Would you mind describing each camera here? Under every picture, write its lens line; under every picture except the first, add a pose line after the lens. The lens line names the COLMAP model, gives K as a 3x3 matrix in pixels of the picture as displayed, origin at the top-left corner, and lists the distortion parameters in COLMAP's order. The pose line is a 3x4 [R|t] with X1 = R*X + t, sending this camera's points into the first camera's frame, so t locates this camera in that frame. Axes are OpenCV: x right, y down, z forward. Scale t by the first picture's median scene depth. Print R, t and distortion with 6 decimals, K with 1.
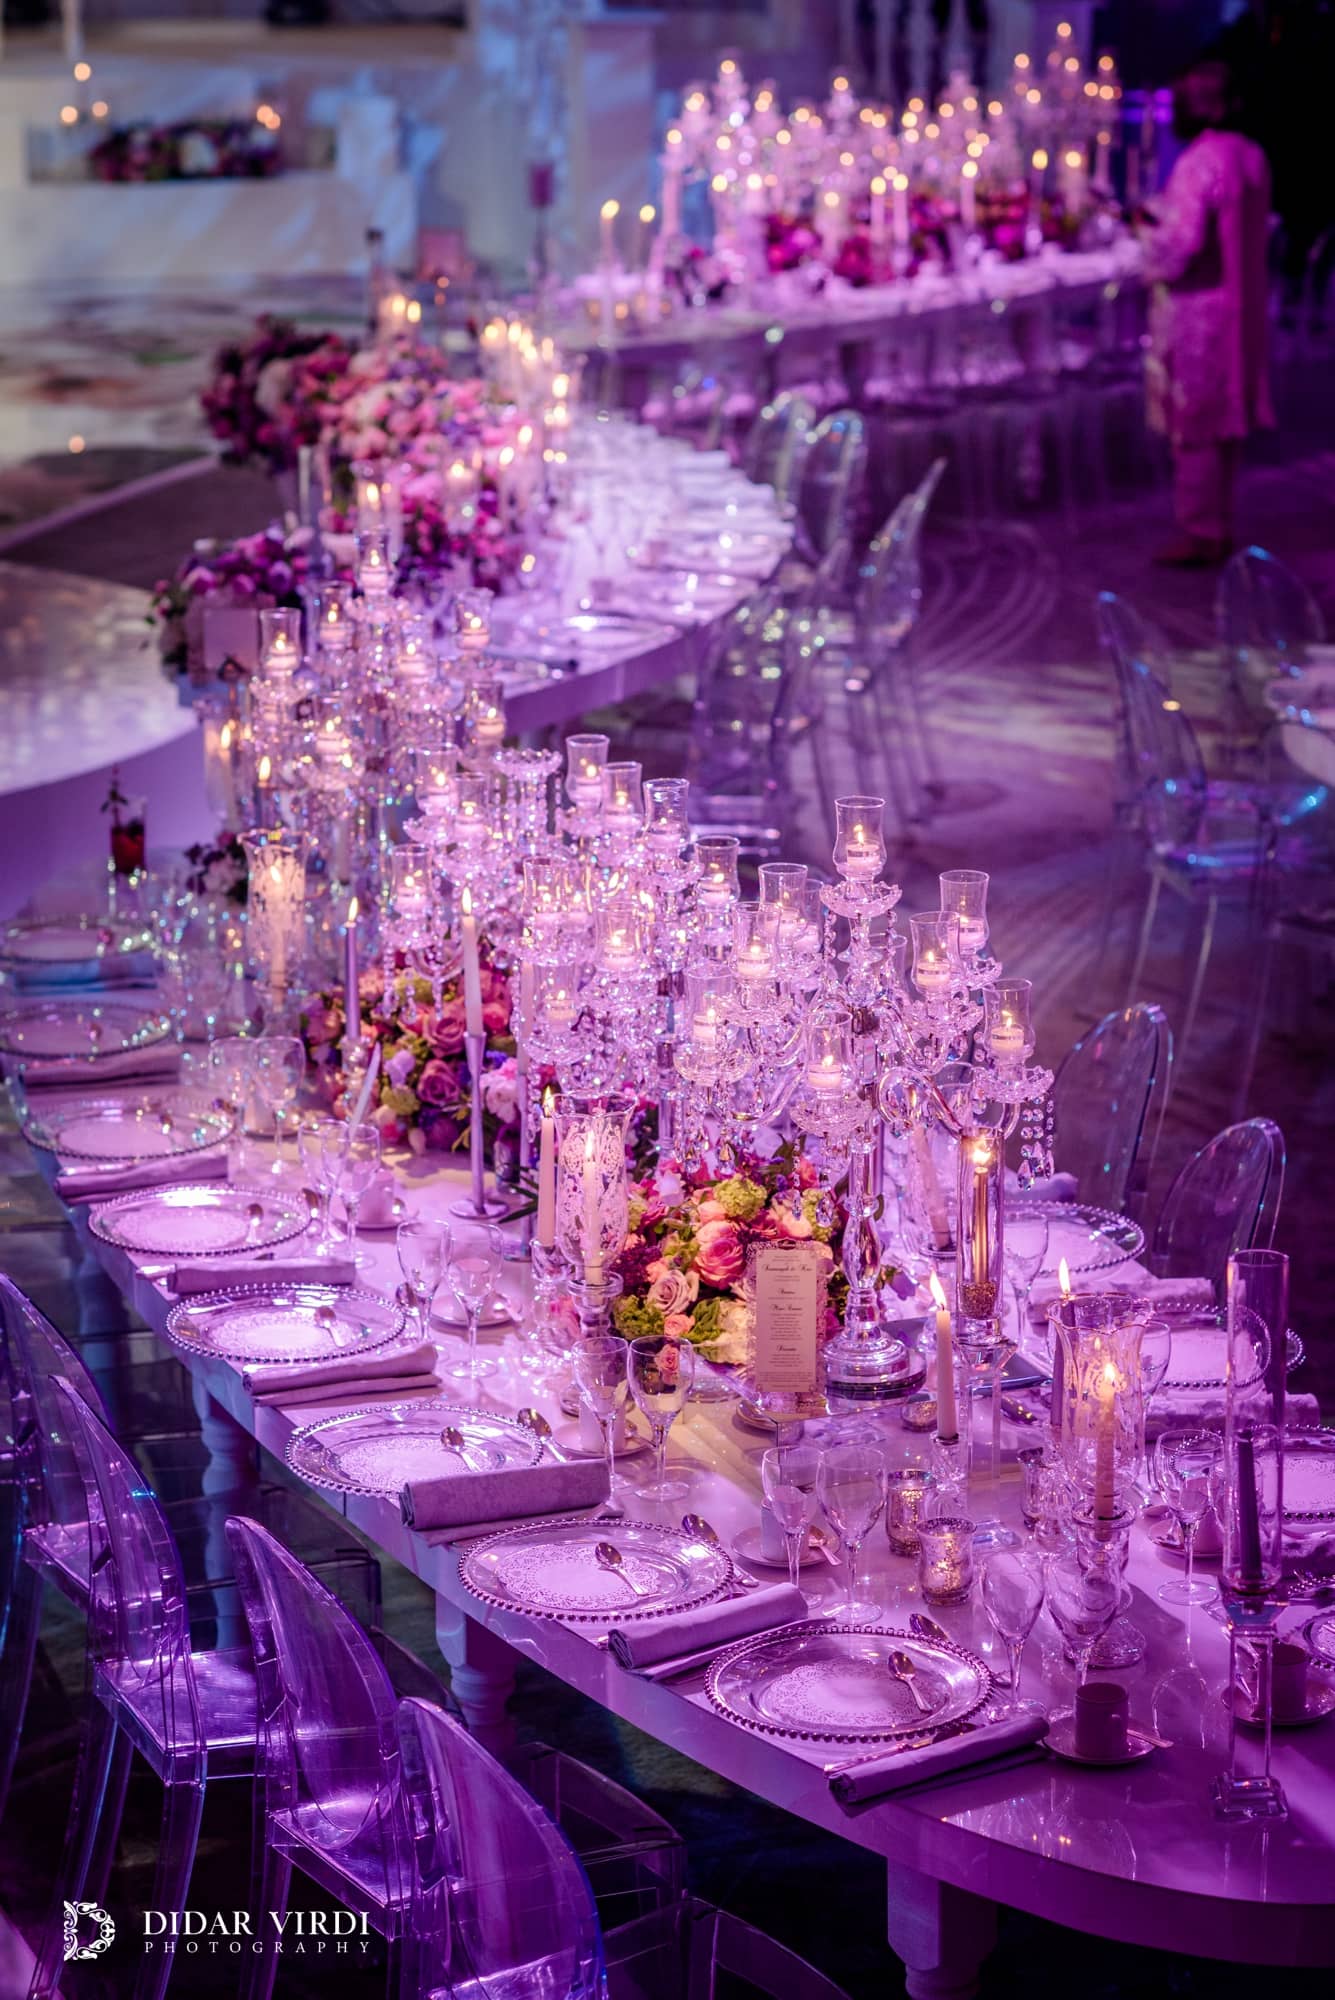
lens RADIAL K [[5063.6, 0, 667.5], [0, 5063.6, 1000.0], [0, 0, 1]] dist [-0.028908, -0.146293]
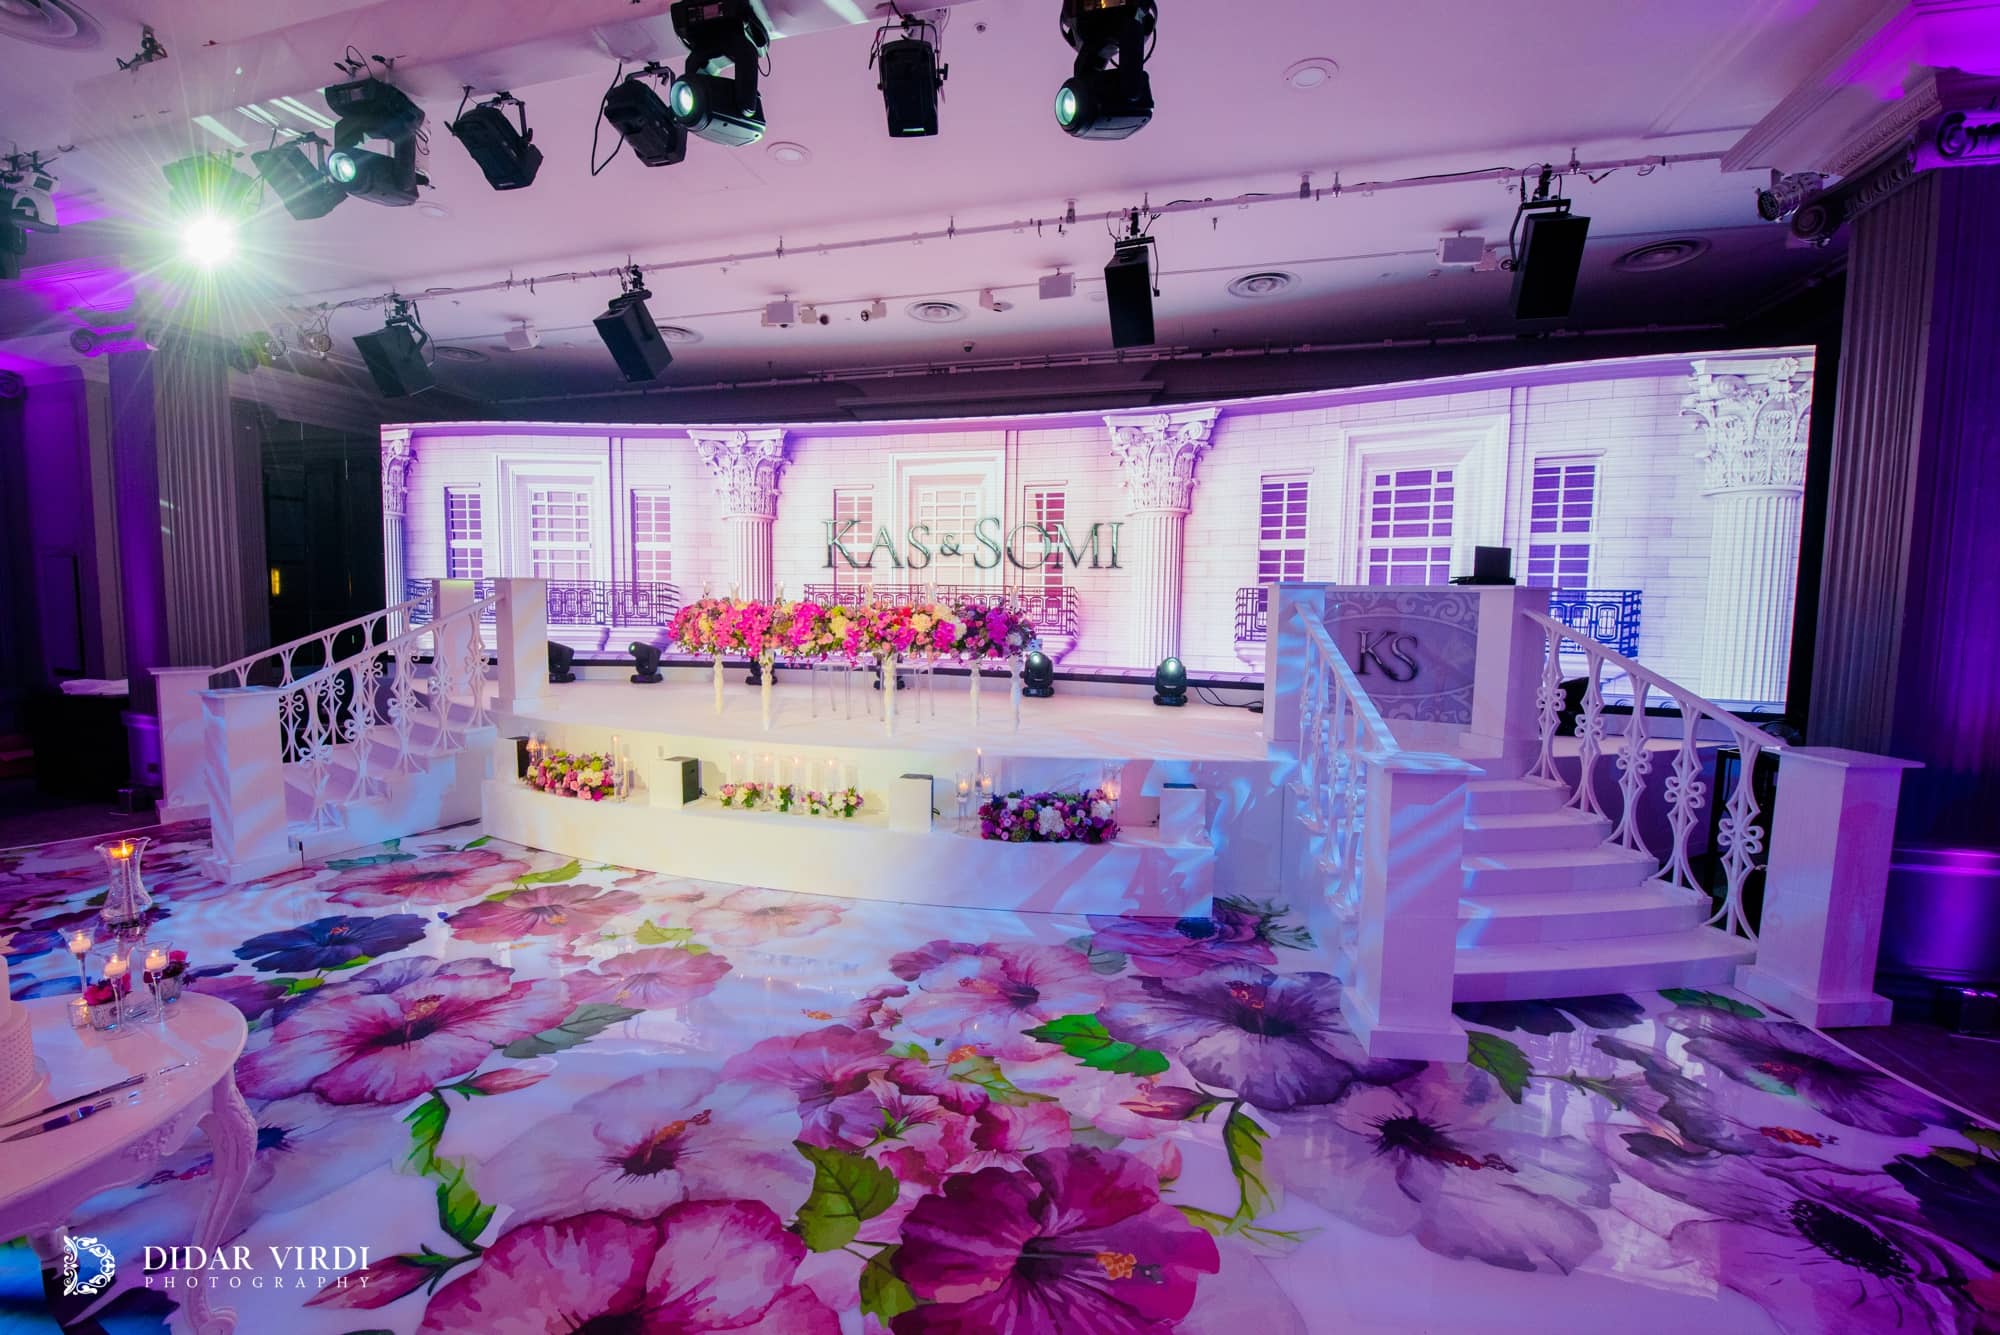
lens RADIAL K [[819.7, 0, 988.8], [0, 819.7, 666.4], [0, 0, 1]] dist [-0.006932, -0.003326]
pose [[0.937108, 0.042290, -0.346468, -0.045256], [-0.106756, 0.979791, -0.169154, -0.225482], [0.332312, 0.195503, 0.922685, 1.044704]]
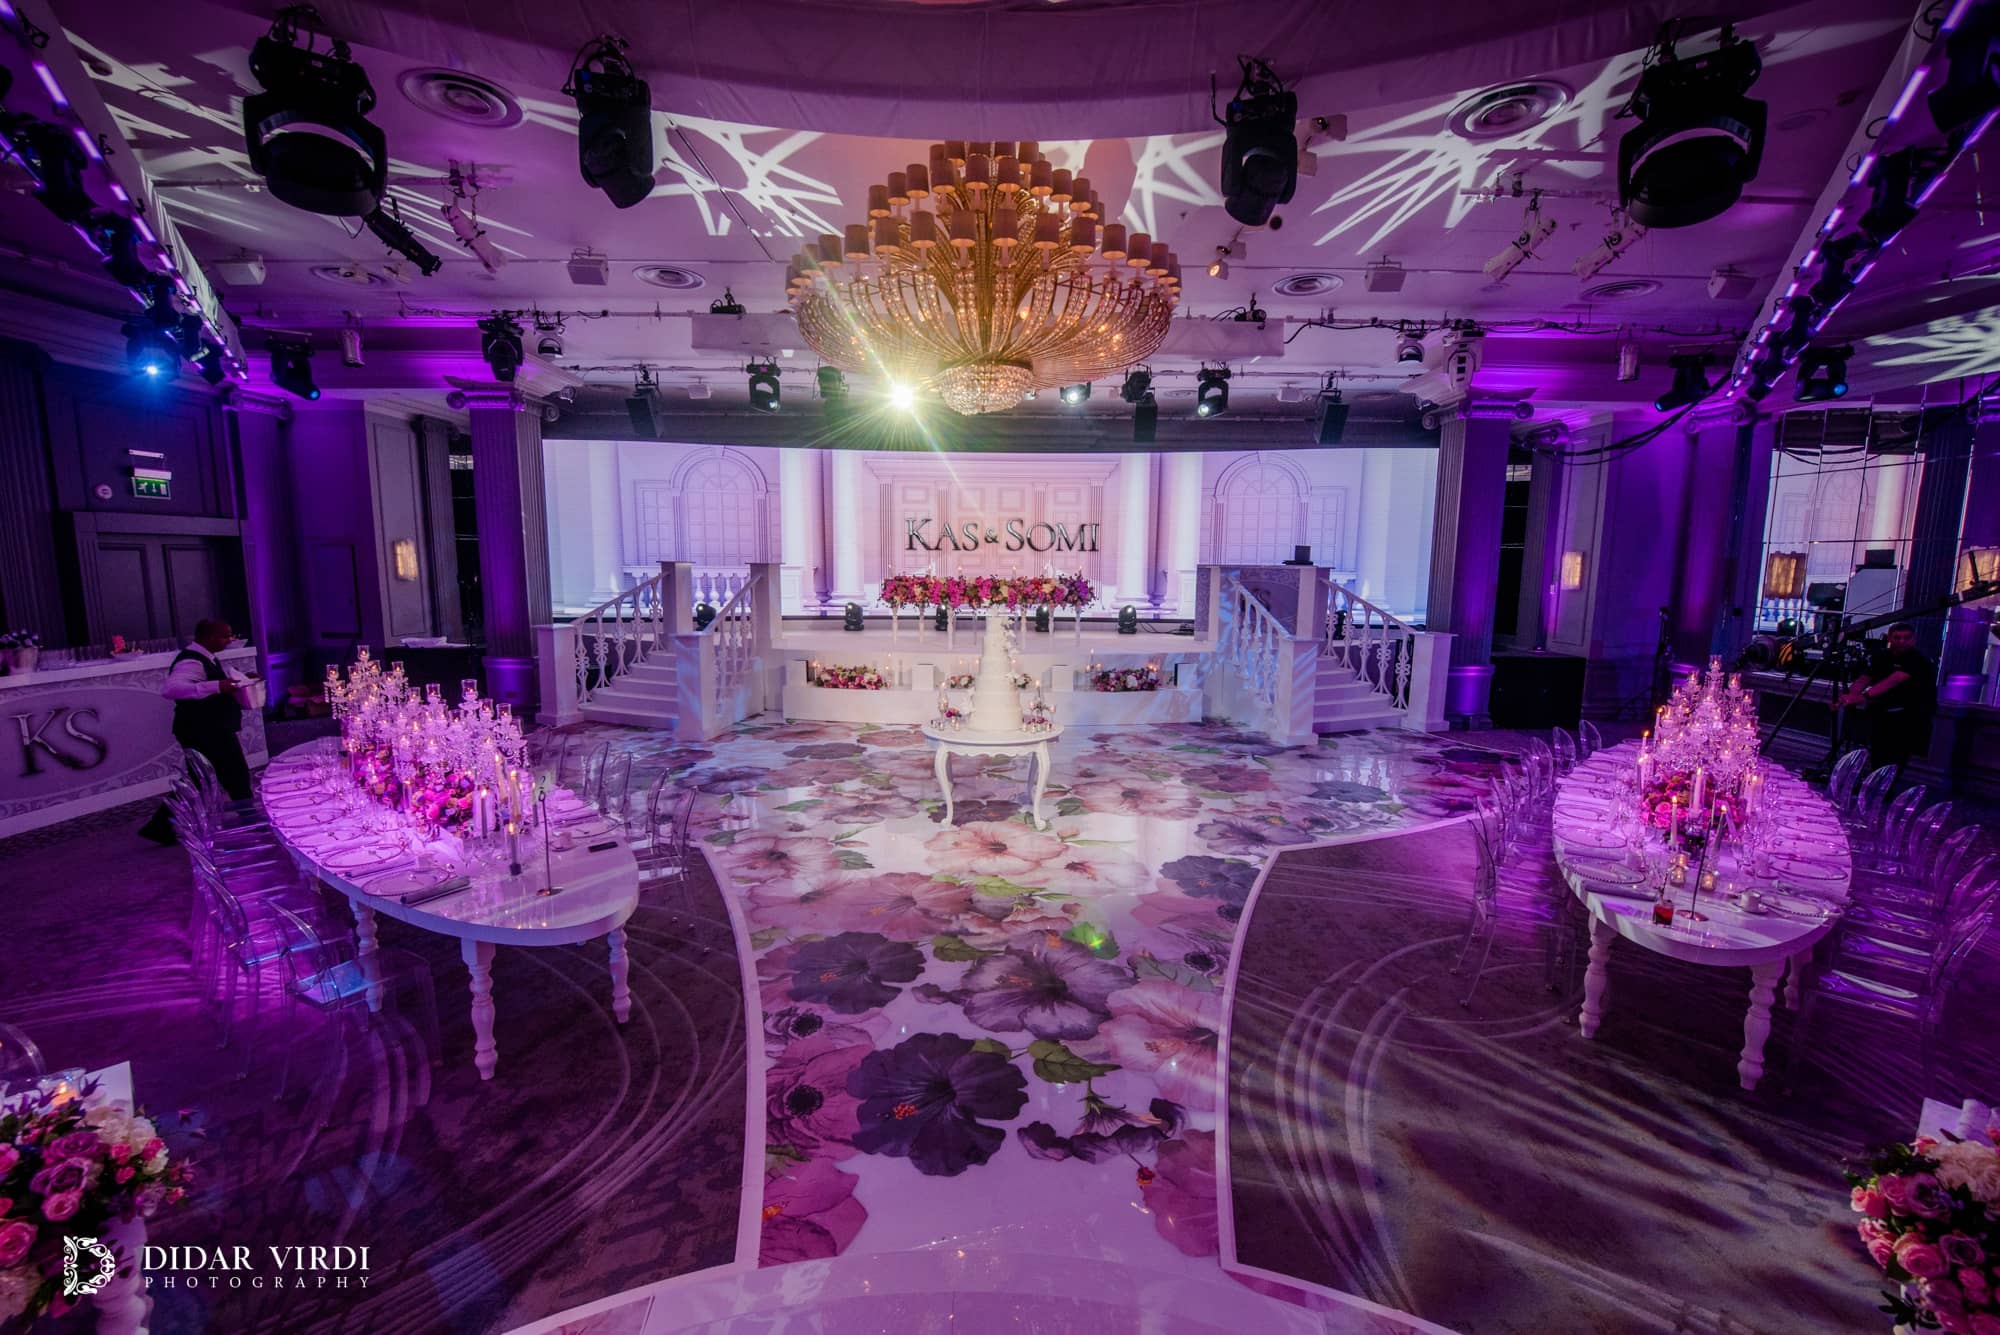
lens RADIAL K [[805.9, 0, 999.0], [0, 805.9, 671.1], [0, 0, 1]] dist [-0.016211, -0.000734]
pose [[0.996176, 0.022072, -0.084540, -0.173589], [-0.032809, 0.991257, -0.127803, -0.149396], [0.080980, 0.130088, 0.988190, 0.718861]]
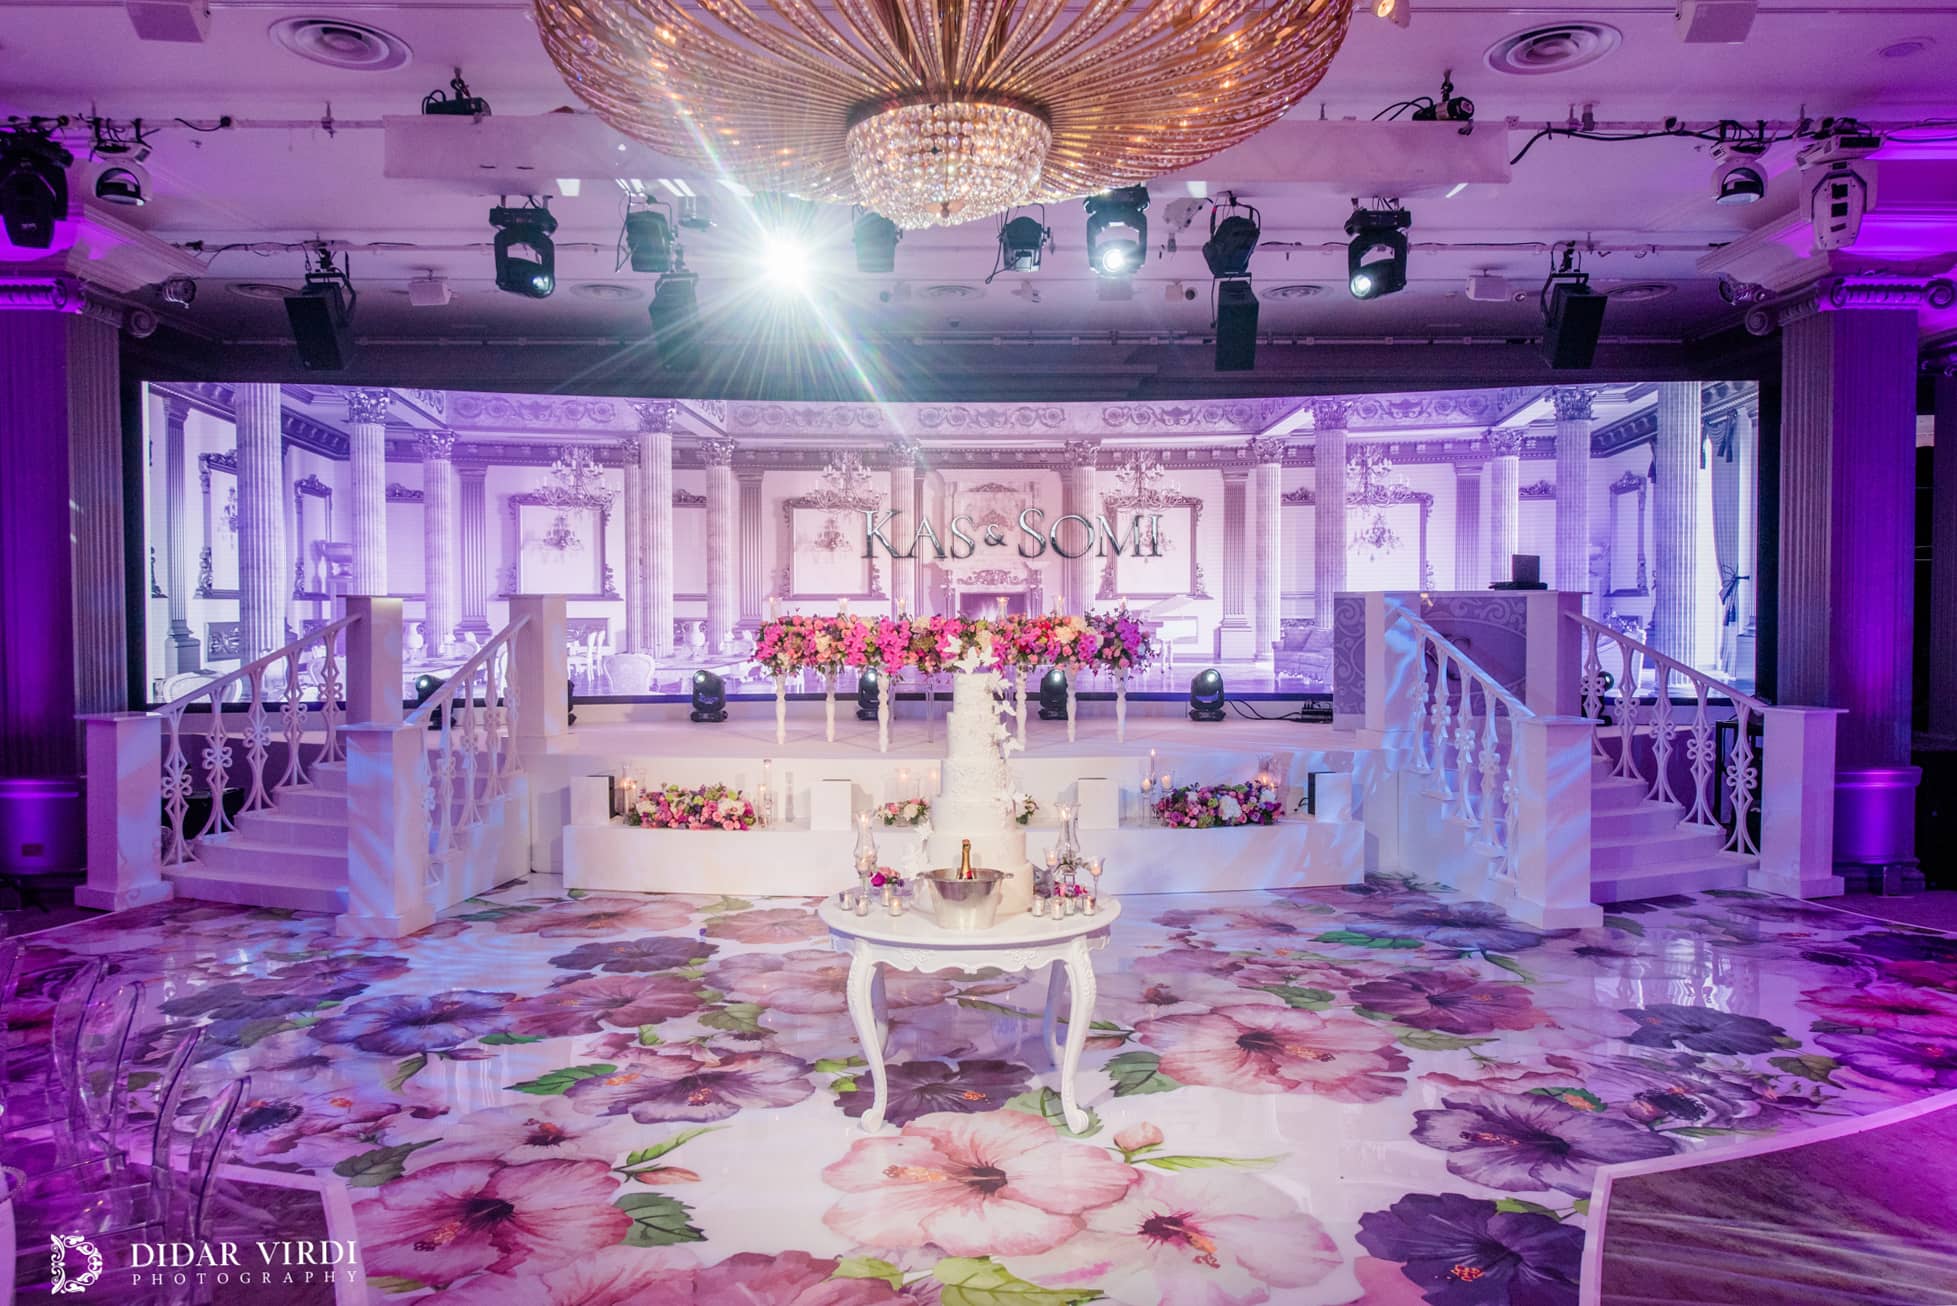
lens RADIAL K [[1318.1, 0, 978.5], [0, 1318.1, 653.0], [0, 0, 1]] dist [-0.001617, -0.000866]
pose [[0.996963, 0.000314, -0.077879, -0.183704], [-0.018659, 0.971830, -0.234942, -0.157863], [0.075611, 0.235681, 0.968885, 0.801901]]
